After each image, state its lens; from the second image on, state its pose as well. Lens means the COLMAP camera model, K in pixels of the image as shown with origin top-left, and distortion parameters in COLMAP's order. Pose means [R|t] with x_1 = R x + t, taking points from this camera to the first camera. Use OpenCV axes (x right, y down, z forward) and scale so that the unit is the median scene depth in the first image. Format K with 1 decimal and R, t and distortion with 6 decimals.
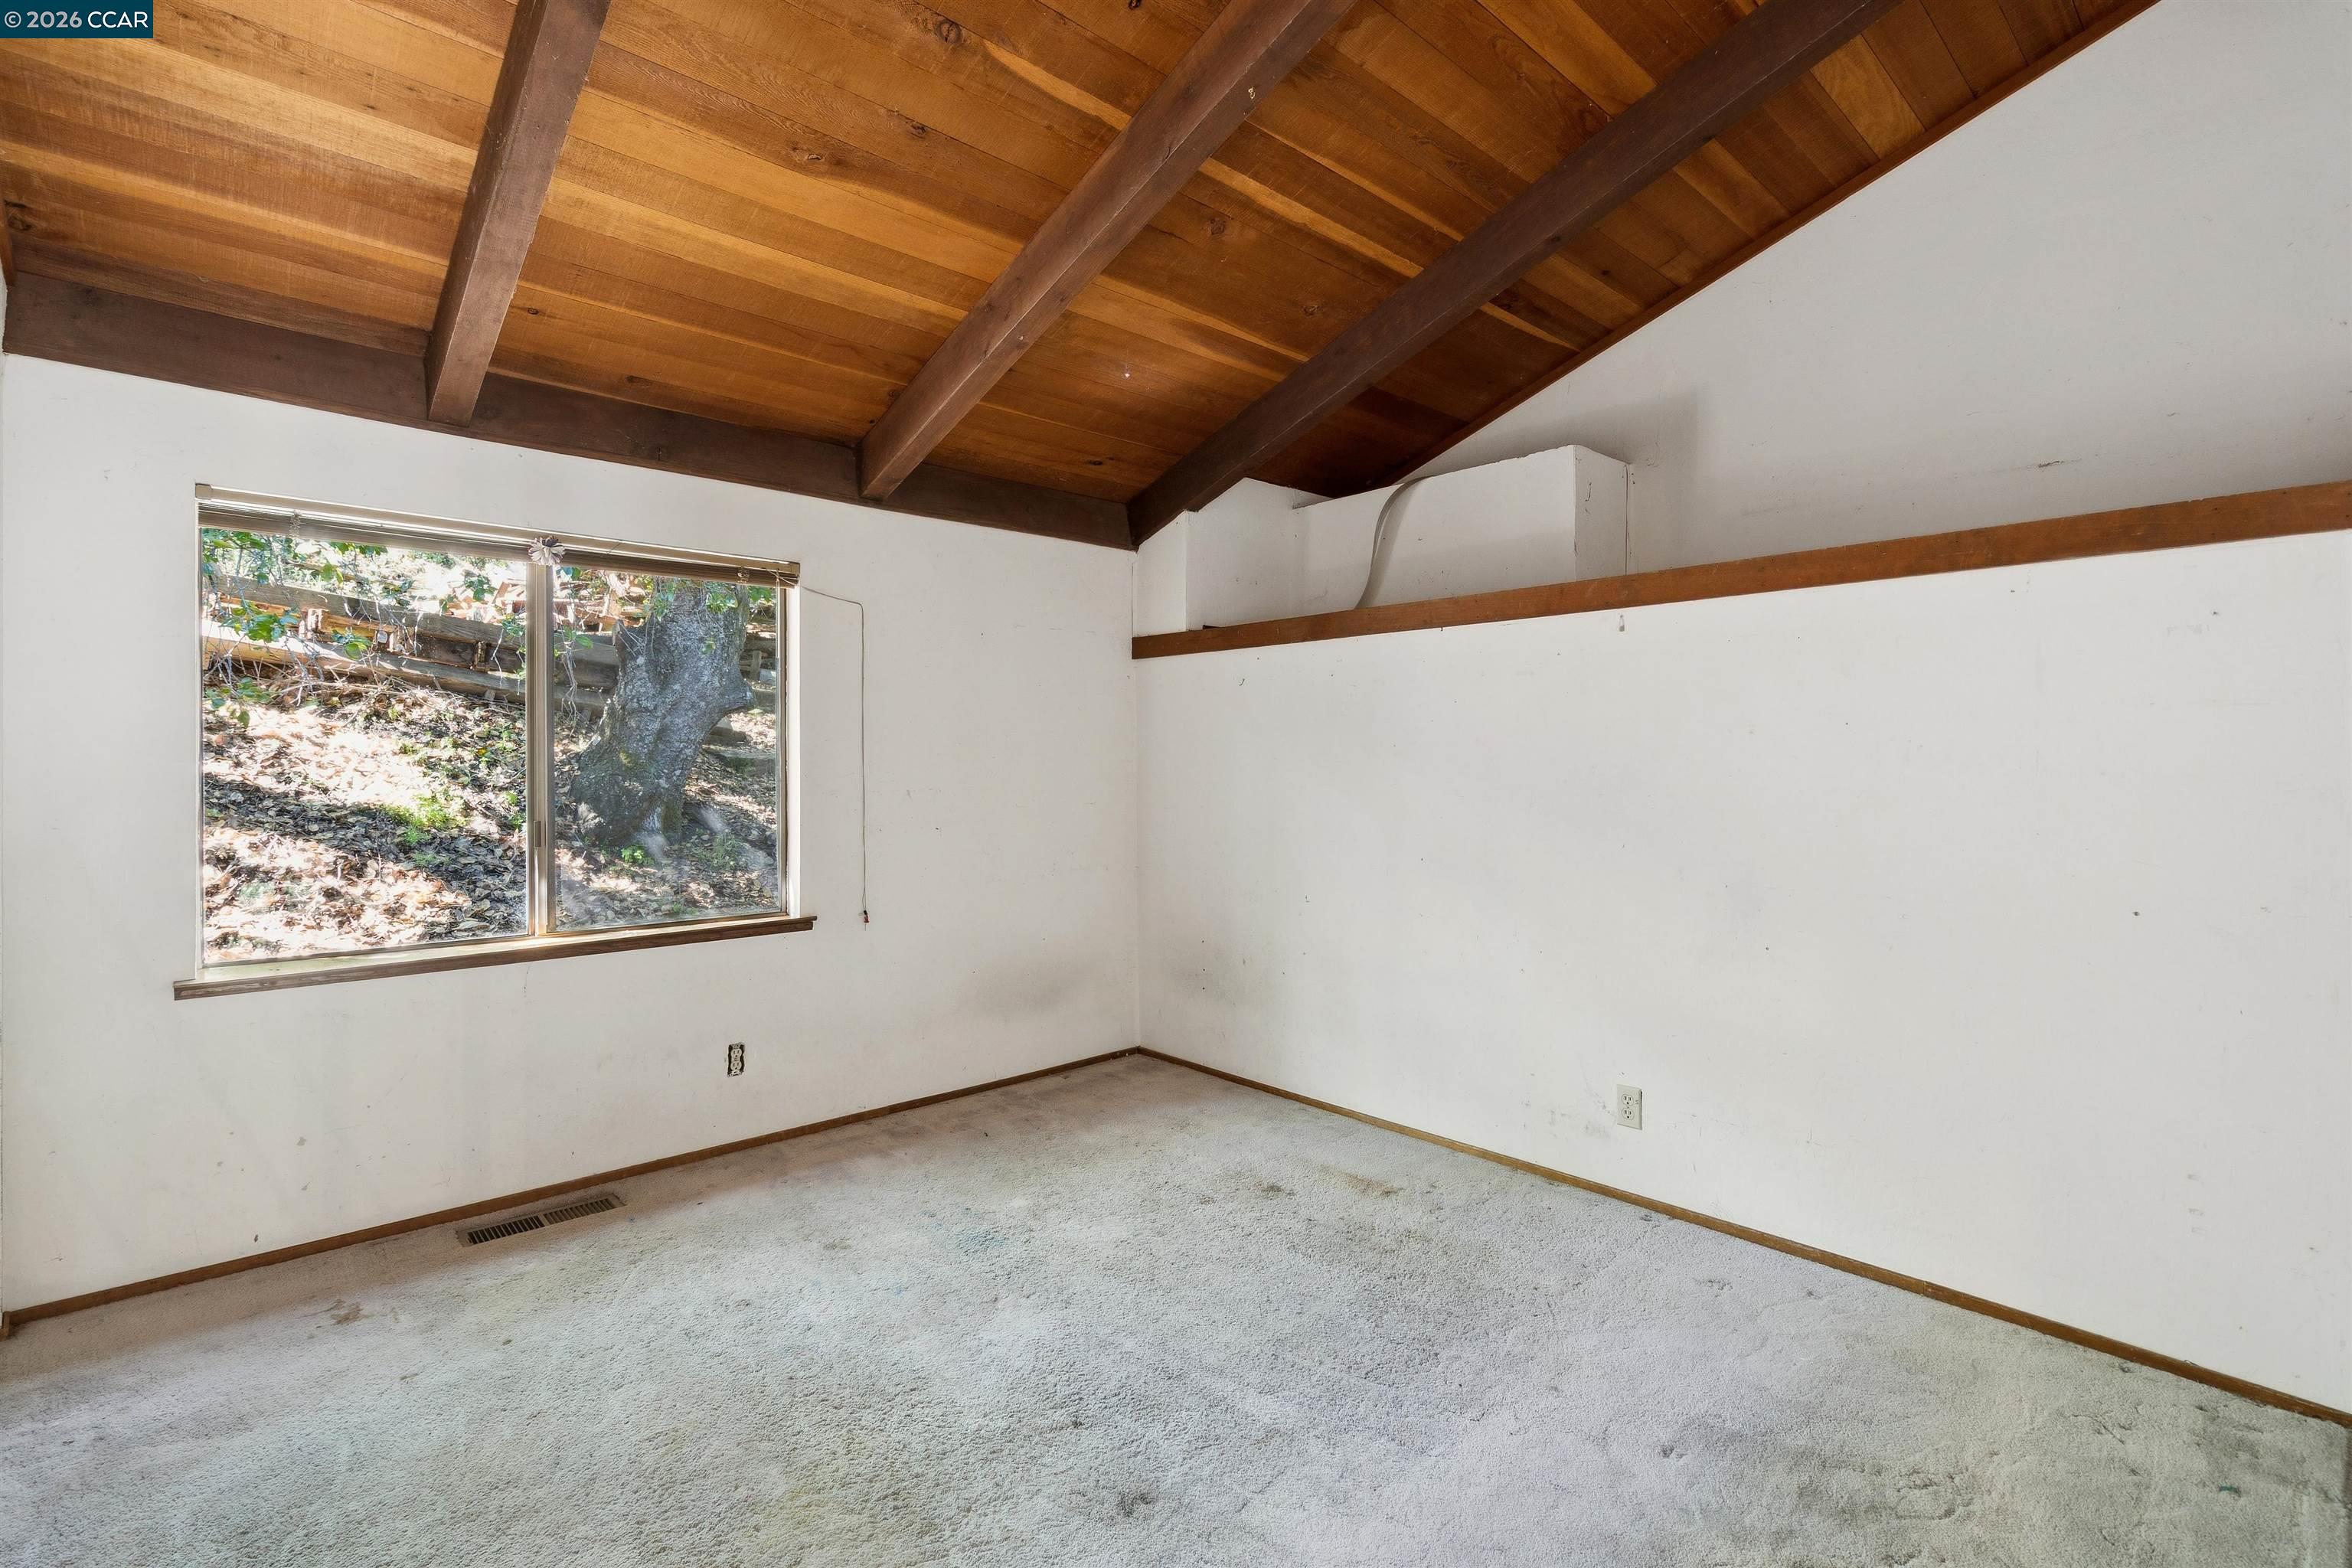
lens RADIAL K [[1083.3, 0, 1157.7], [0, 1083.3, 754.6], [0, 0, 1]] dist [-0.002258, -0.000395]
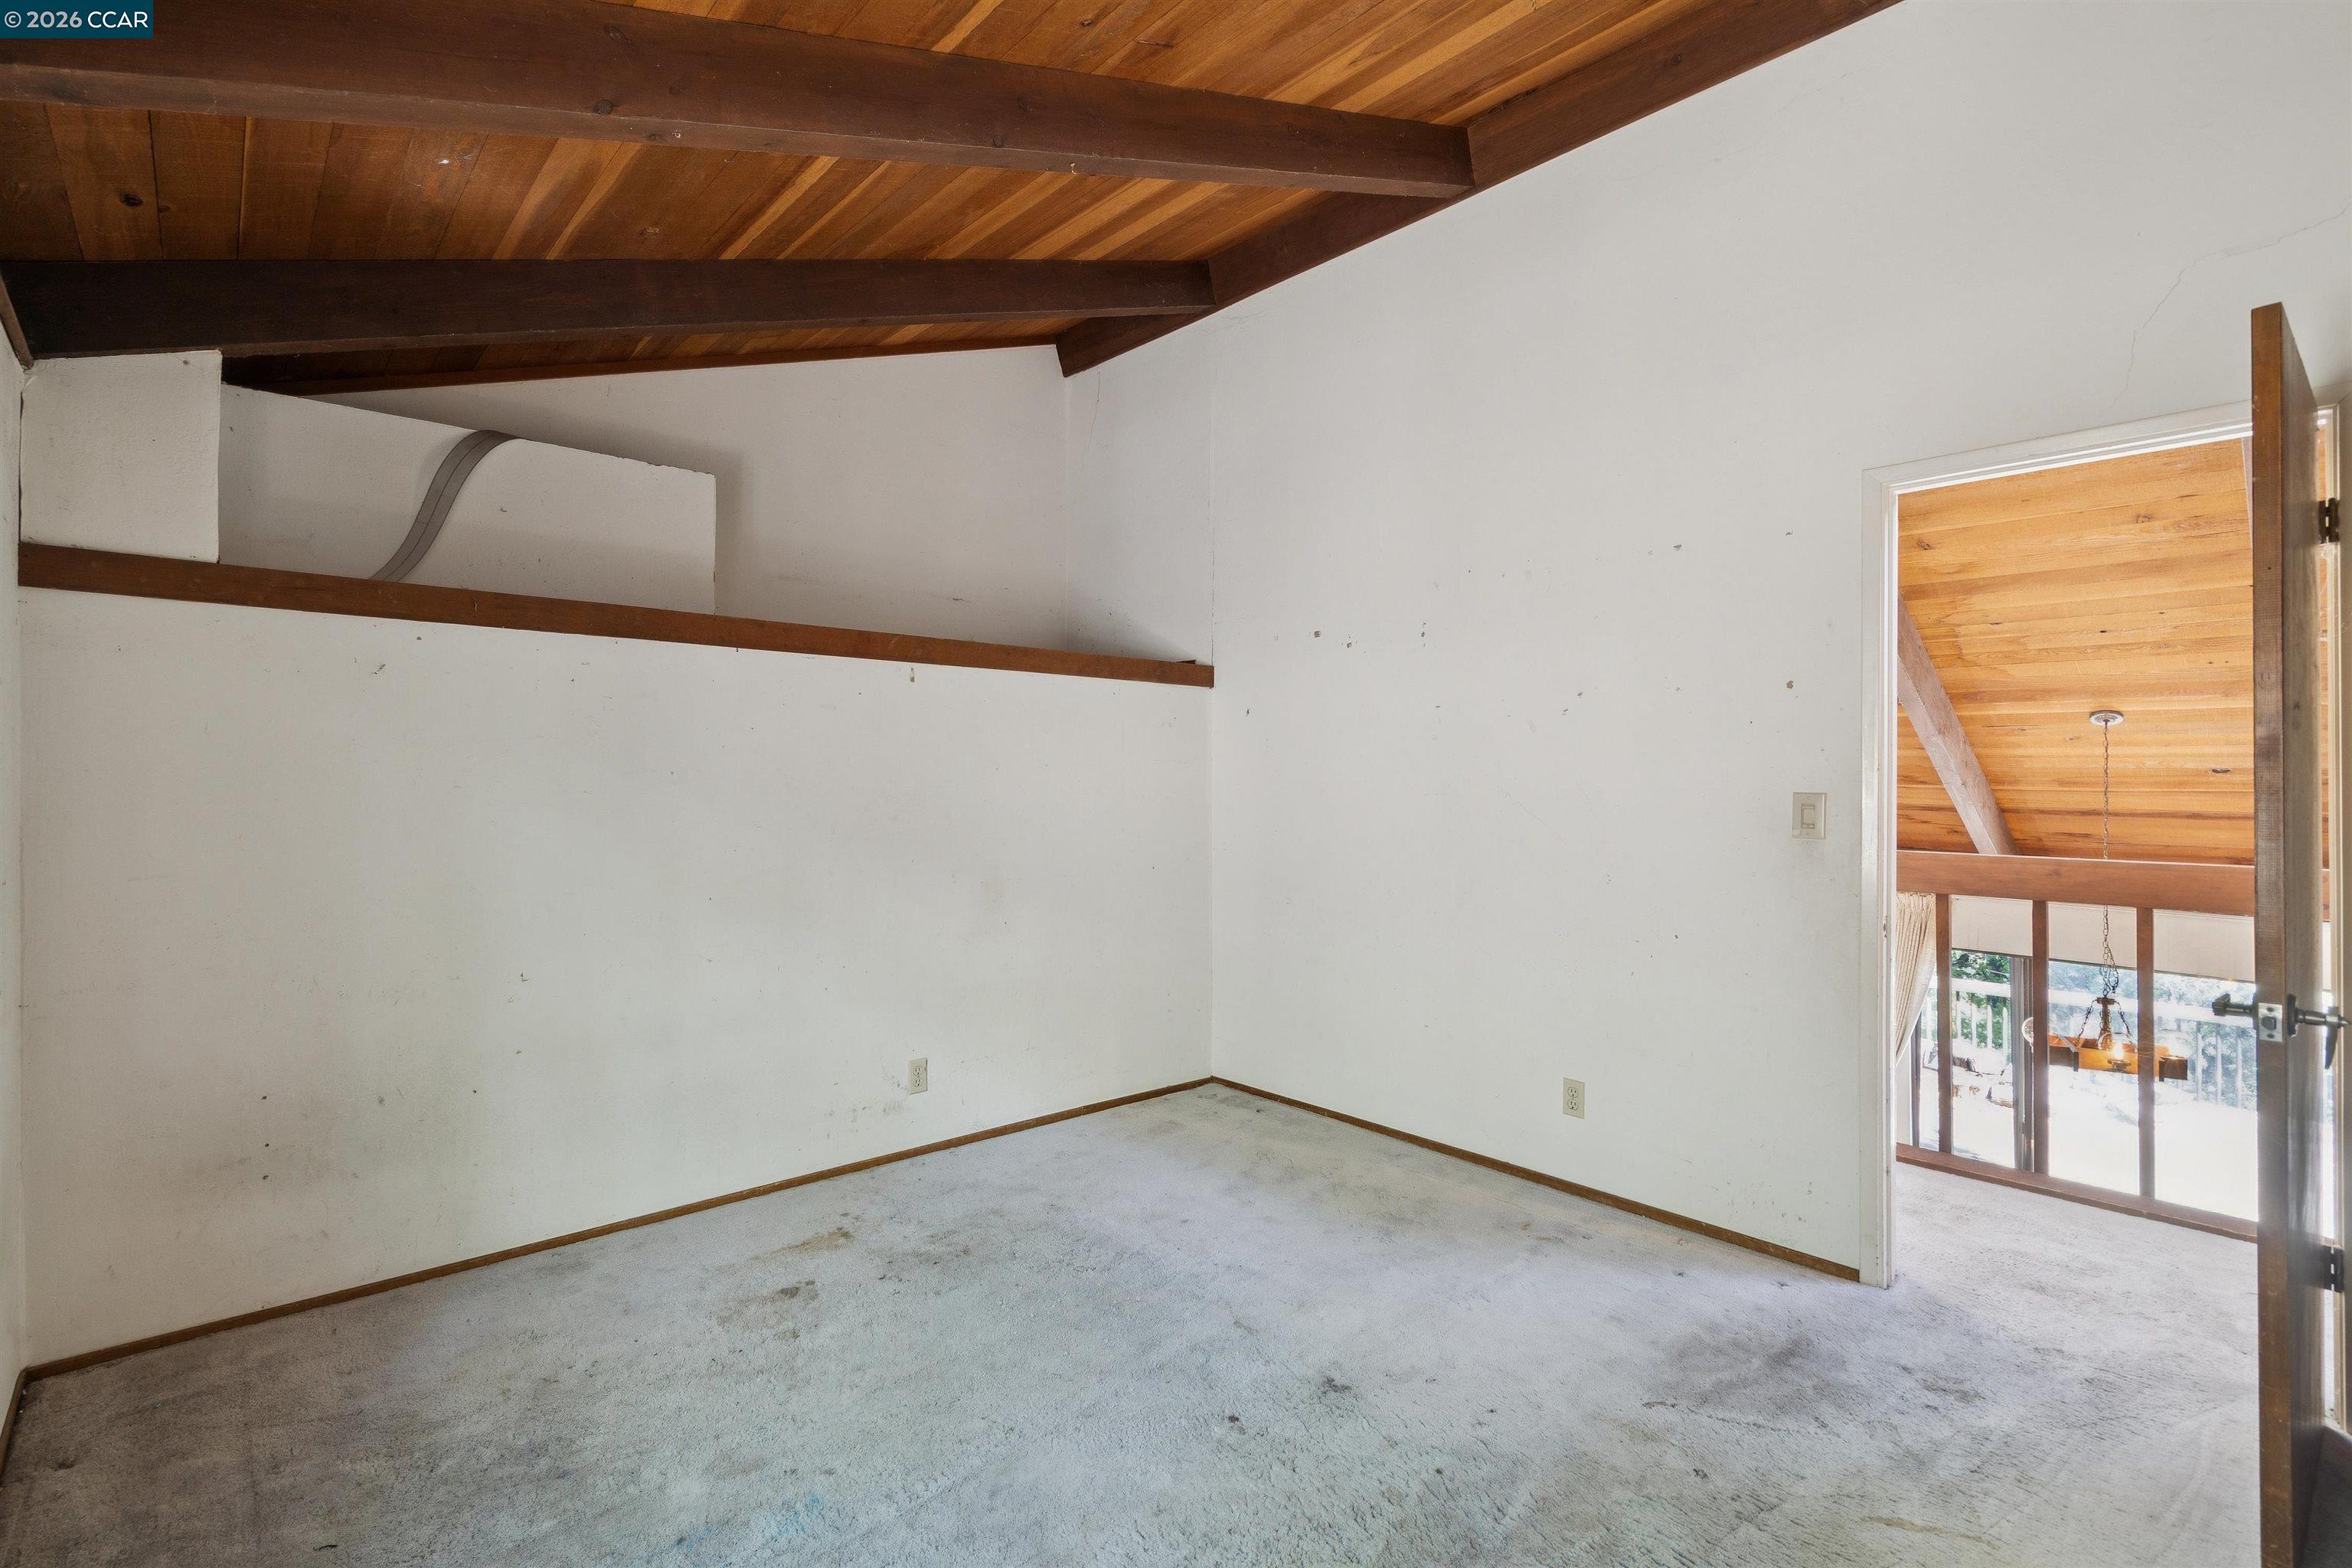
lens RADIAL K [[1073.6, 0, 1125.1], [0, 1073.6, 779.9], [0, 0, 1]] dist [-0.000266, -0.000158]
pose [[0.025643, 0.007359, 0.999644, -0.724959], [-0.000341, 0.999973, -0.007353, 0.001255], [-0.999671, -0.000152, 0.025645, 0.696964]]
